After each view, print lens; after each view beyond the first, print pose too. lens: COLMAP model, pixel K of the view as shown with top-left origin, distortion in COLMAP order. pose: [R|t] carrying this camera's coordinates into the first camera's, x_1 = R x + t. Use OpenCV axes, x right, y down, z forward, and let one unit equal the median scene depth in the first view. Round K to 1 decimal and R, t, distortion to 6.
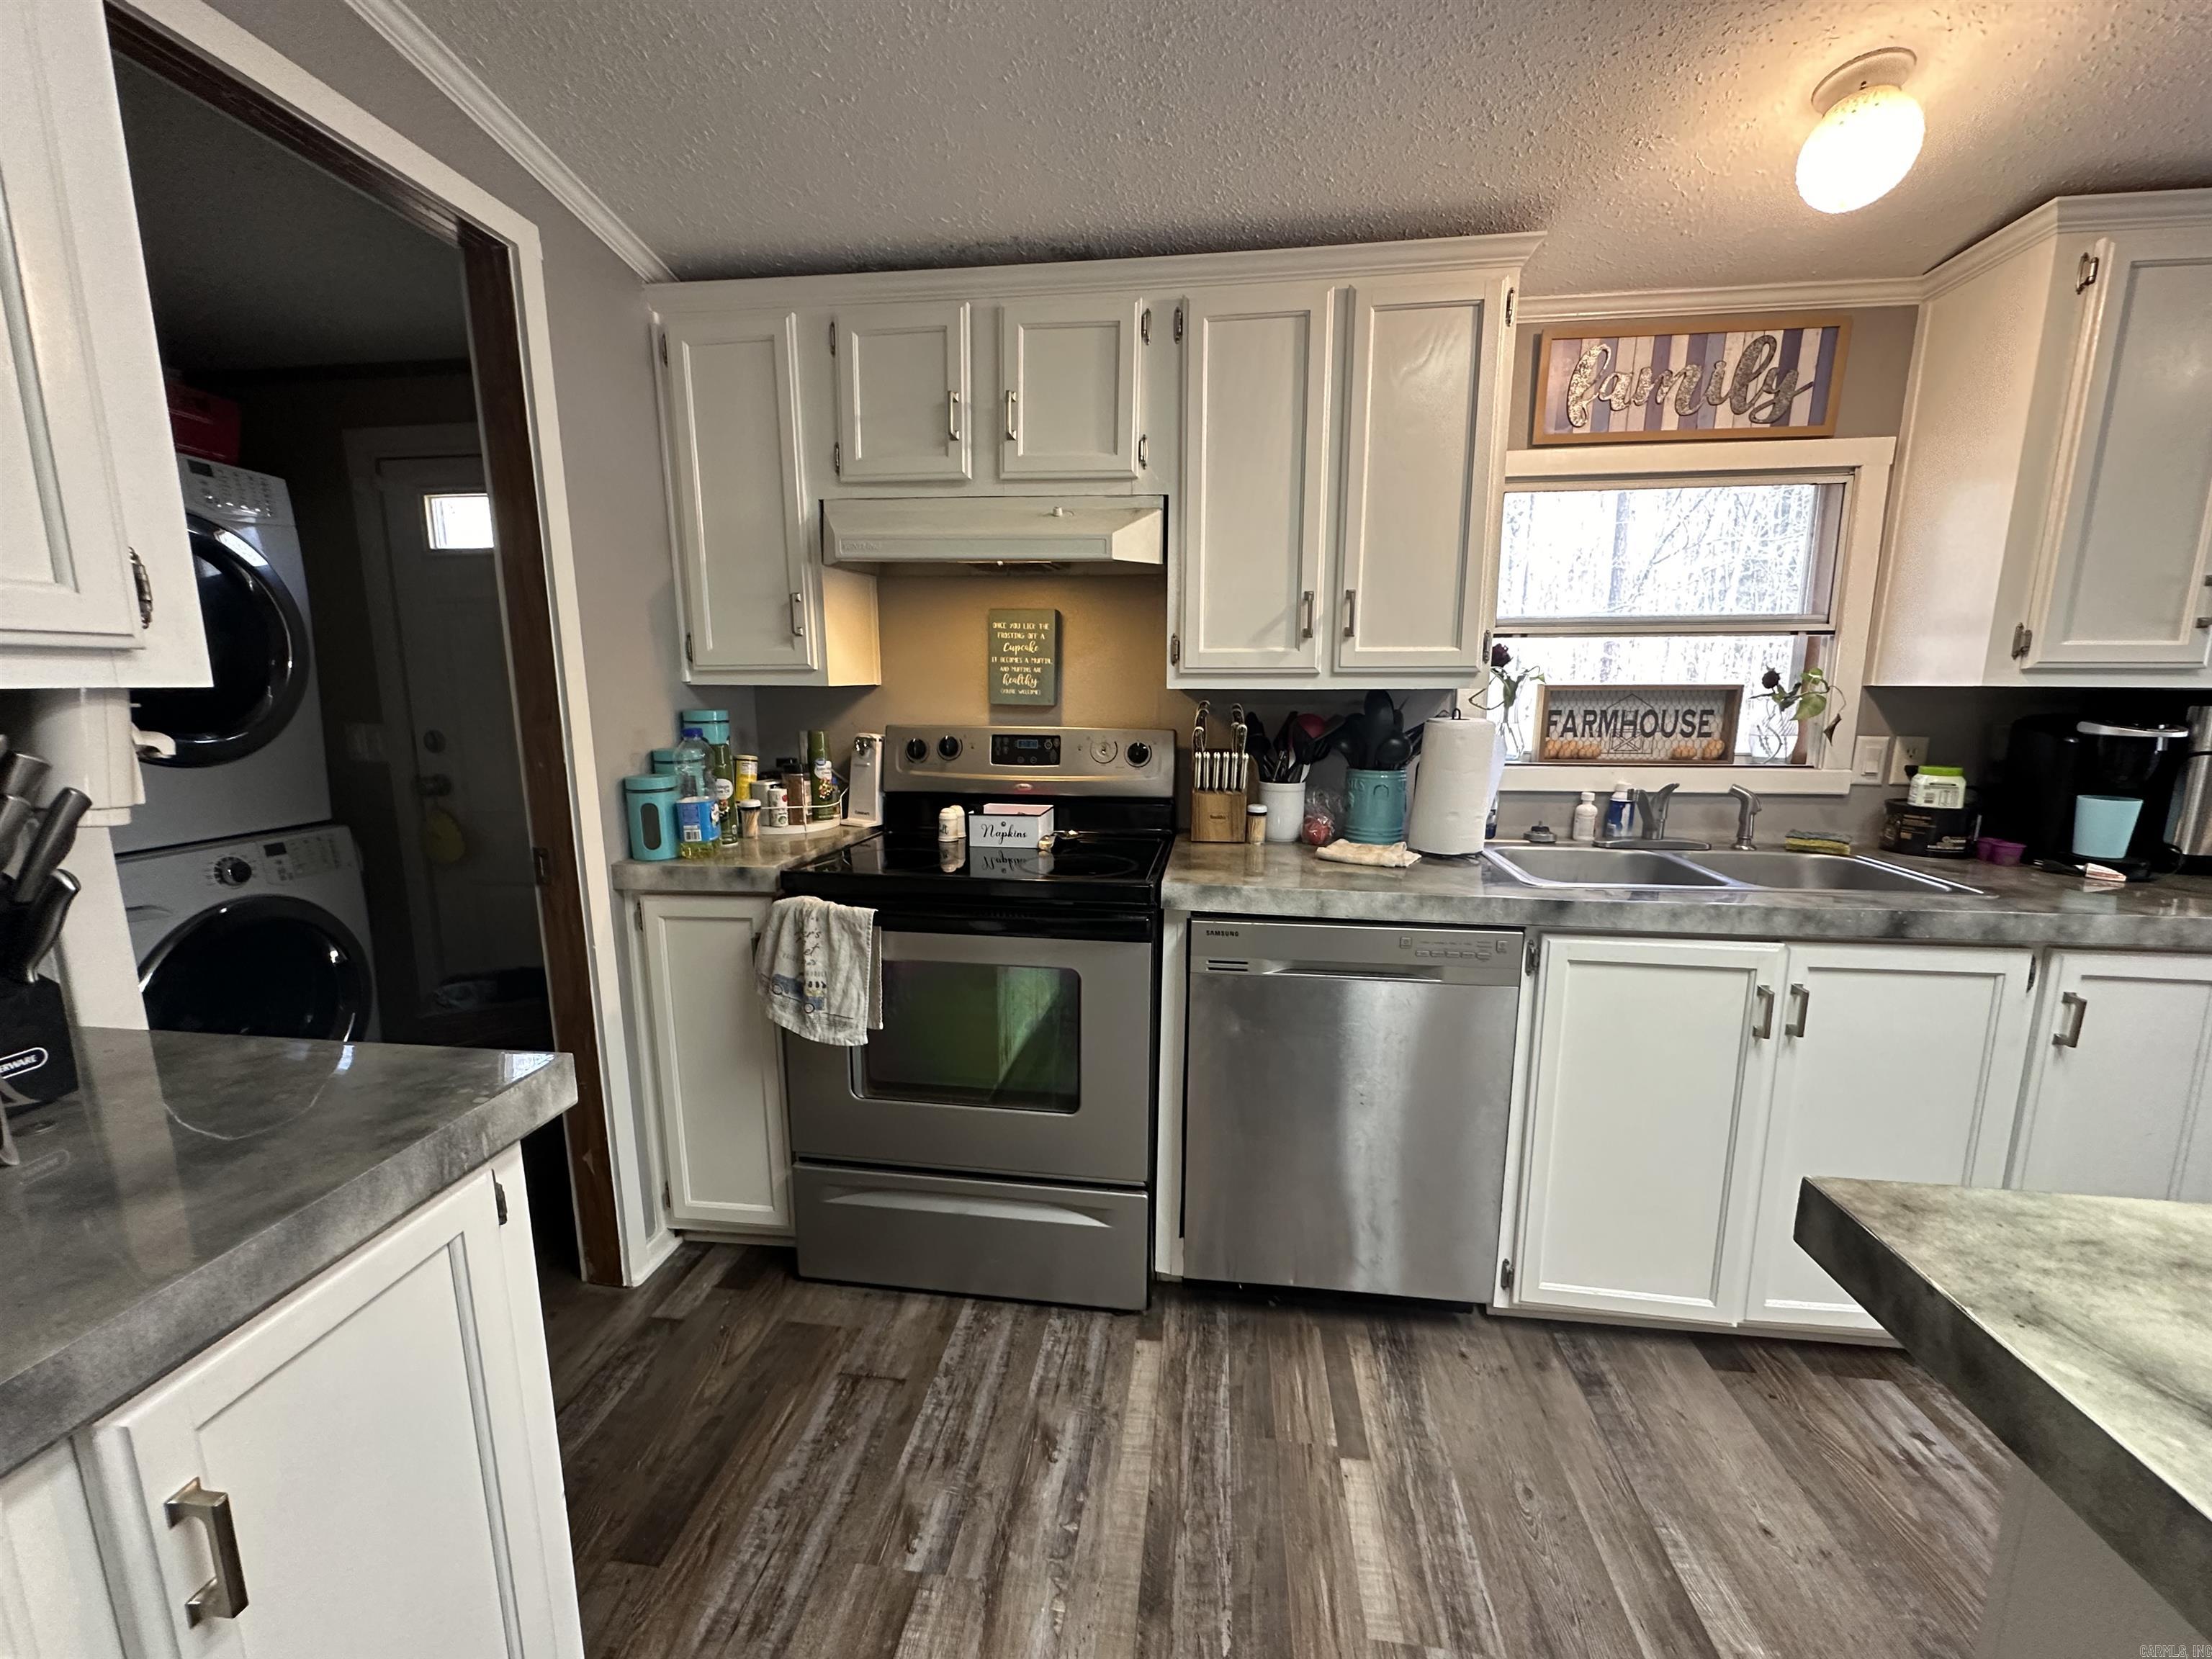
lens RADIAL K [[881.5, 0, 1104.1], [0, 881.5, 832.7], [0, 0, 1]] dist [-0.002987, 0.000677]
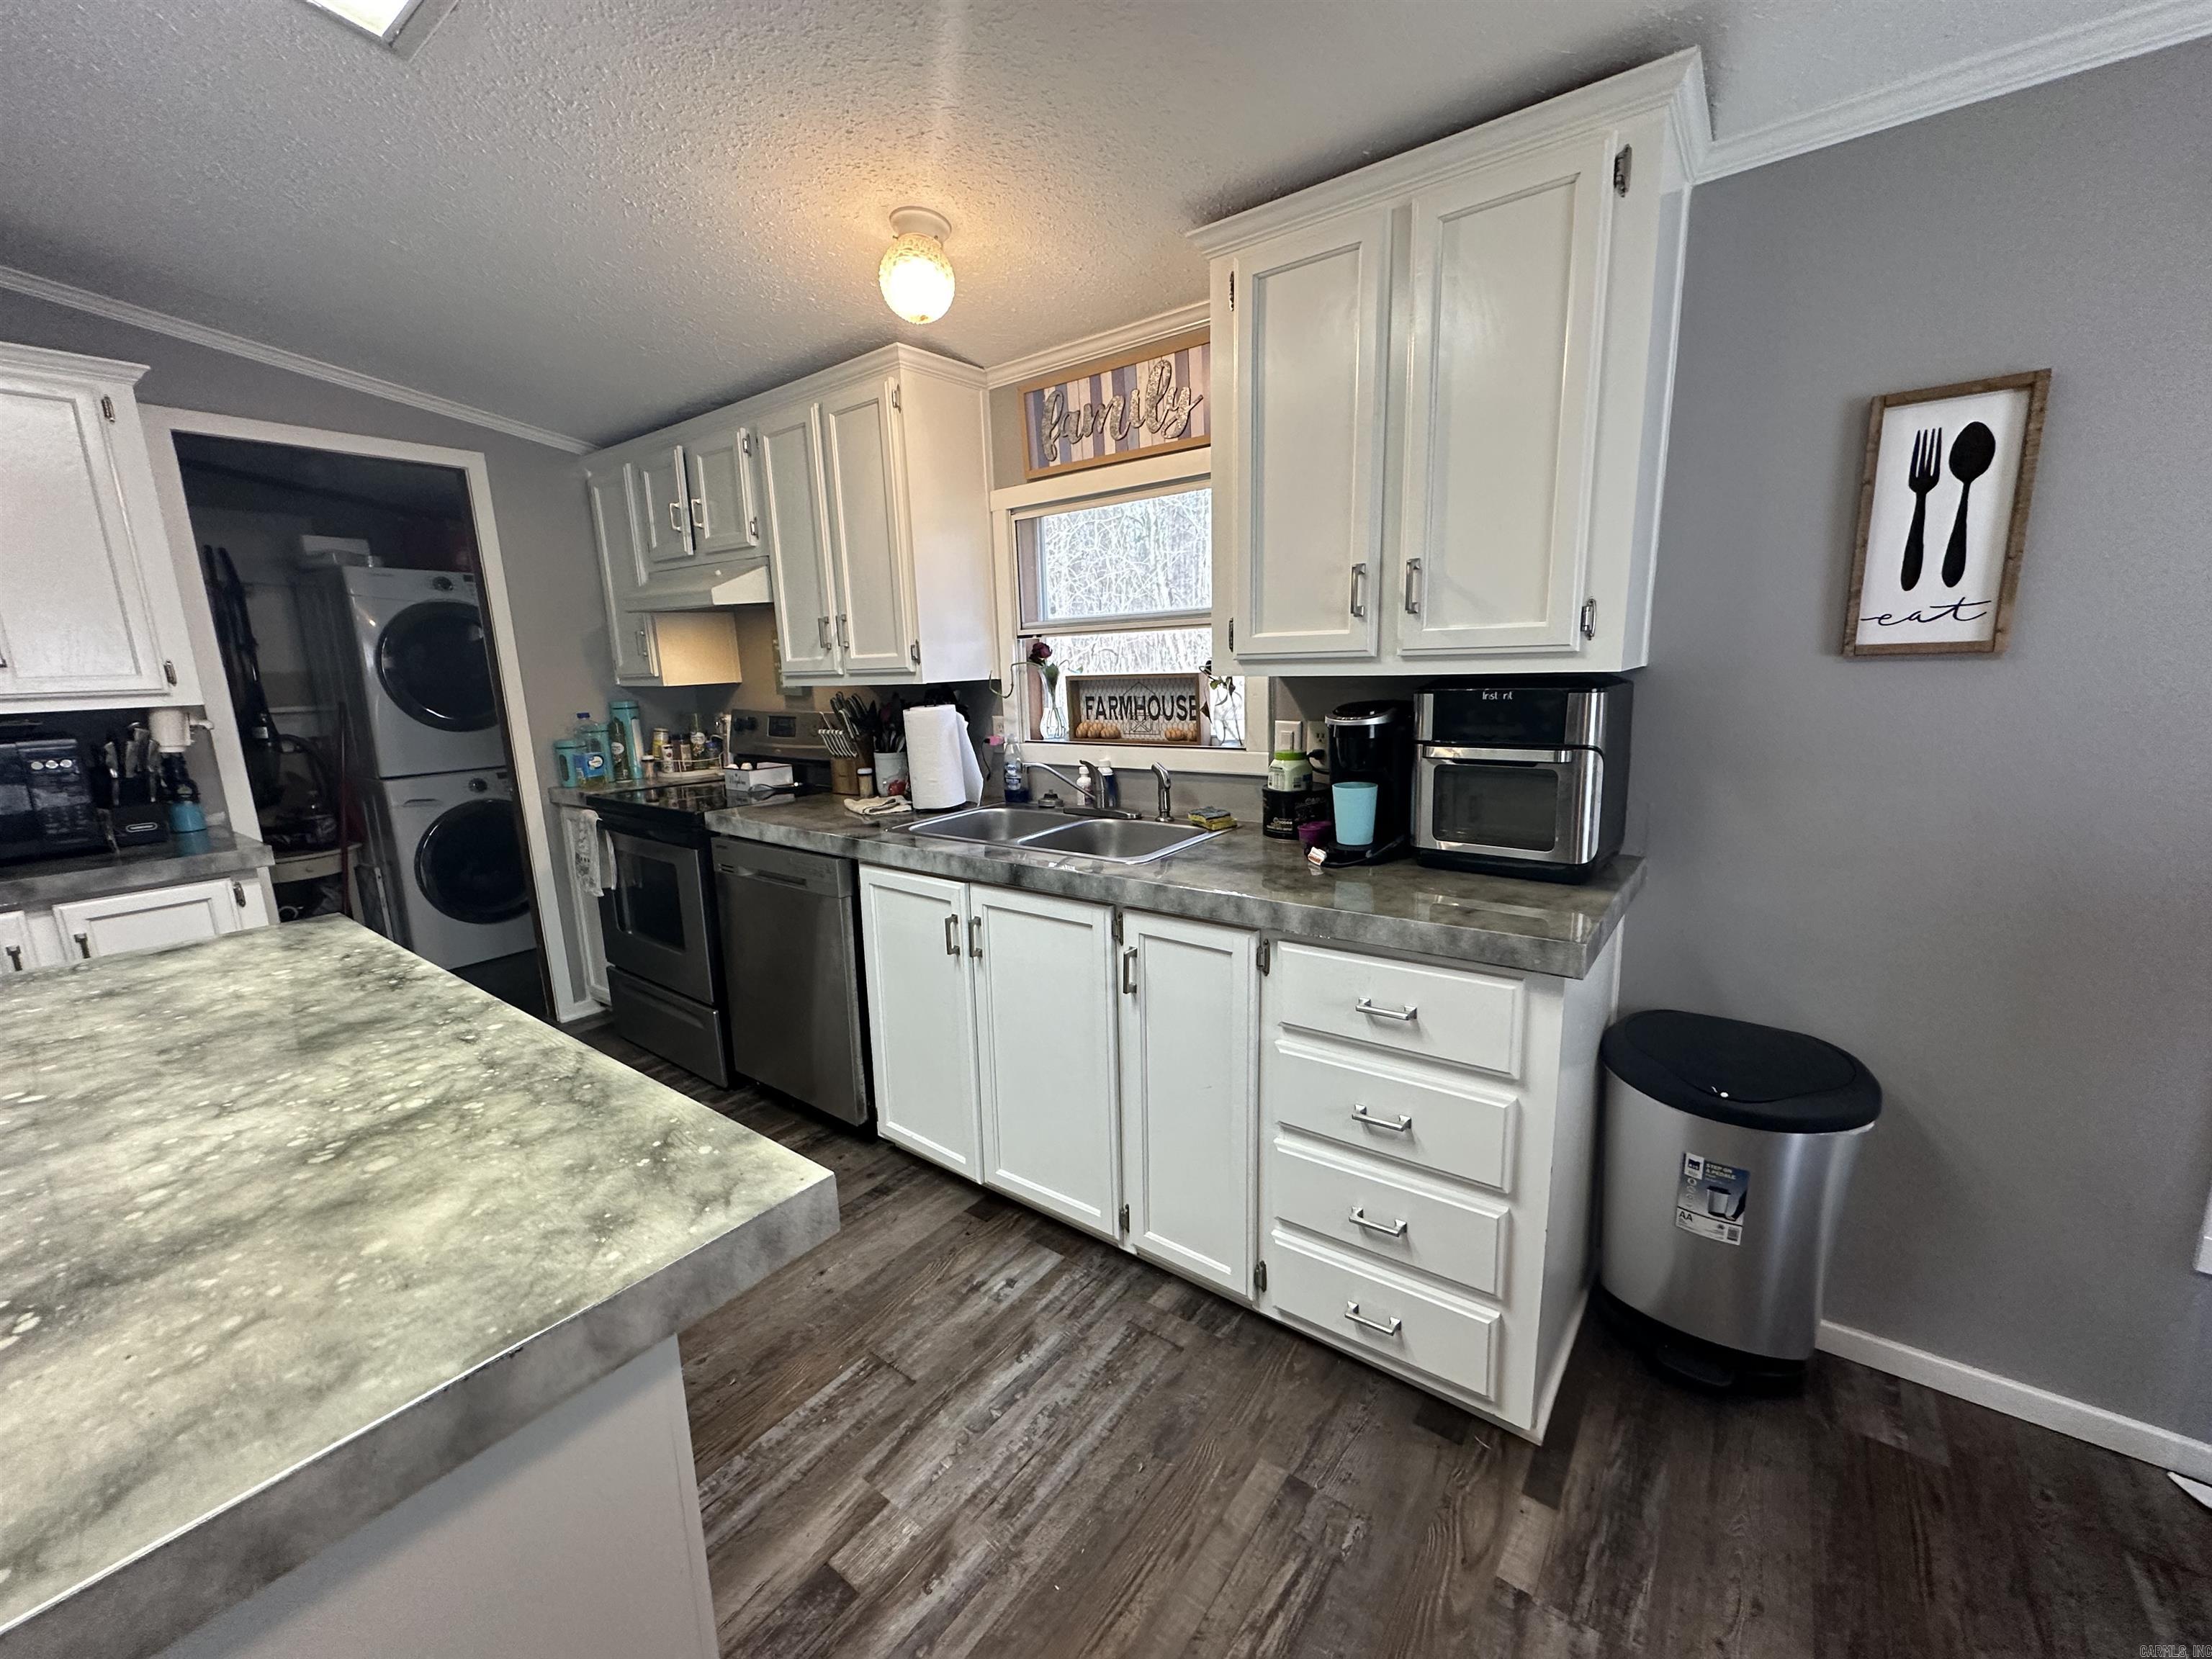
lens RADIAL K [[881.5, 0, 1102.0], [0, 881.5, 832.5], [0, 0, 1]] dist [-0.002987, 0.000677]
pose [[0.867993, 0.068370, -0.491847, 1.322376], [-0.052091, 0.997548, 0.046737, -0.016588], [0.493836, -0.014947, 0.869427, -0.019079]]
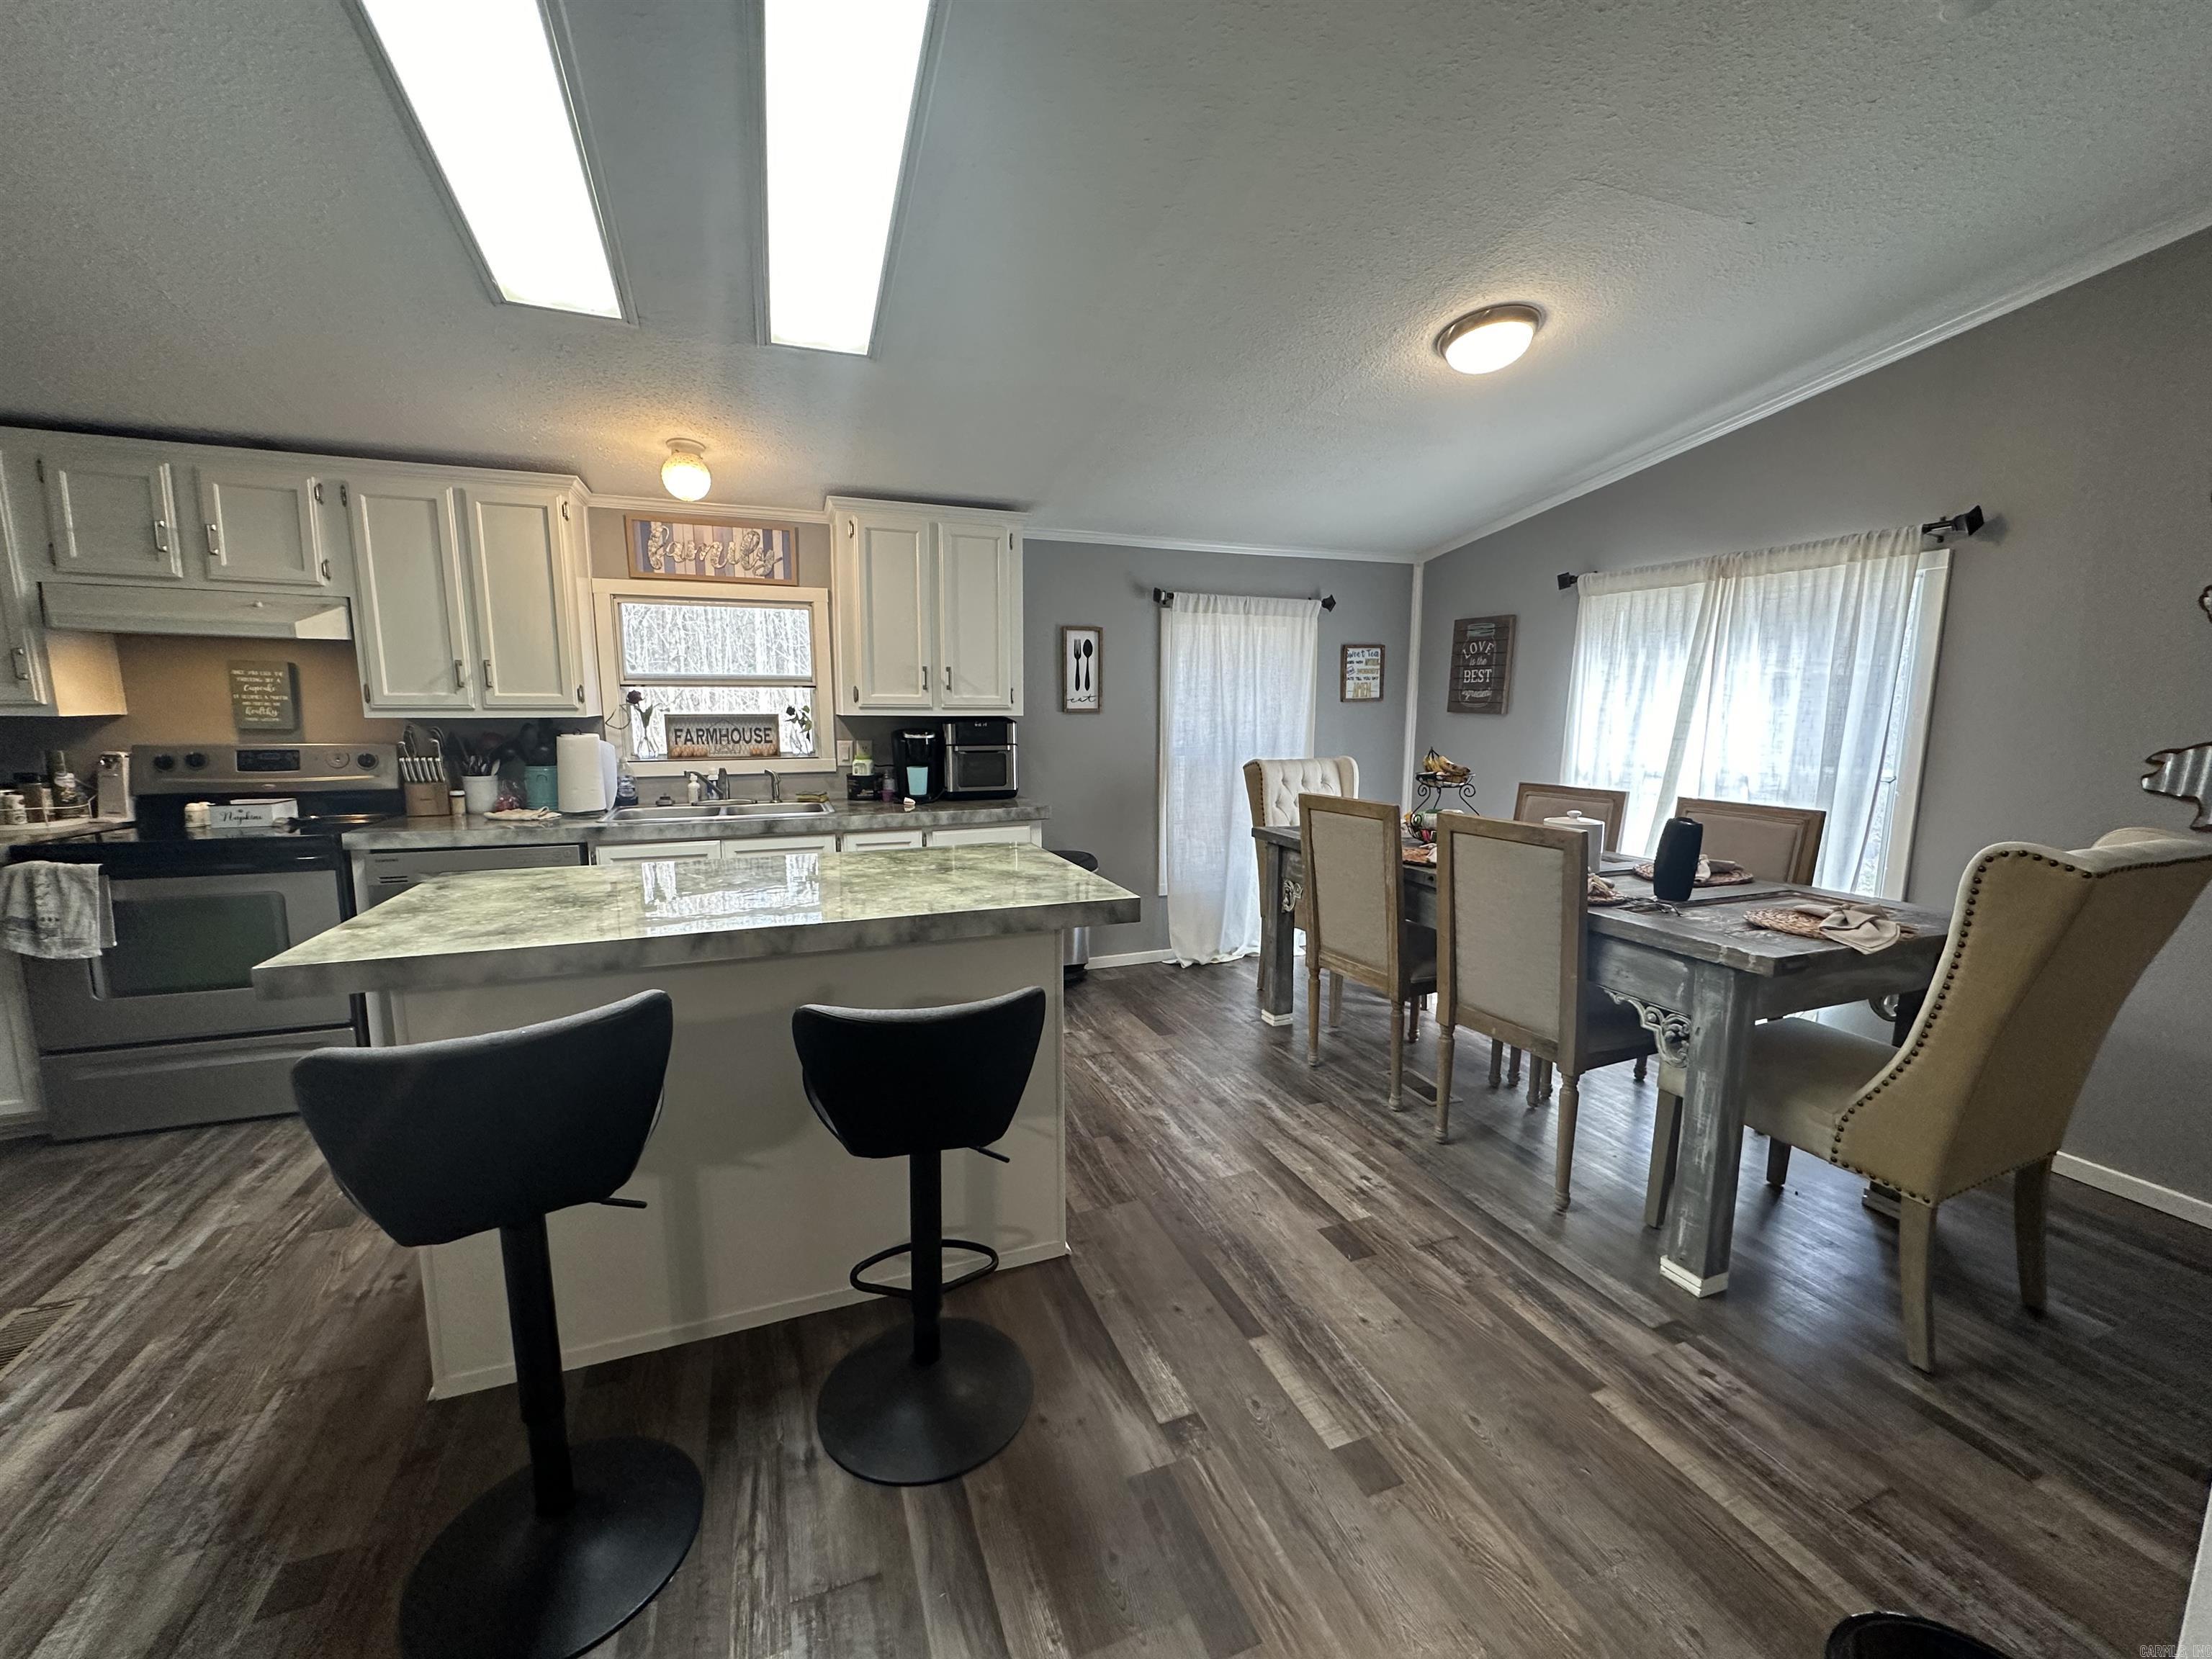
lens RADIAL K [[881.5, 0, 1106.3], [0, 881.5, 831.9], [0, 0, 1]] dist [-0.002987, 0.000677]
pose [[0.878044, -0.065027, 0.474142, 0.495214], [0.075908, 0.997107, -0.003821, 0.152846], [-0.472522, 0.039346, 0.880440, -1.043282]]
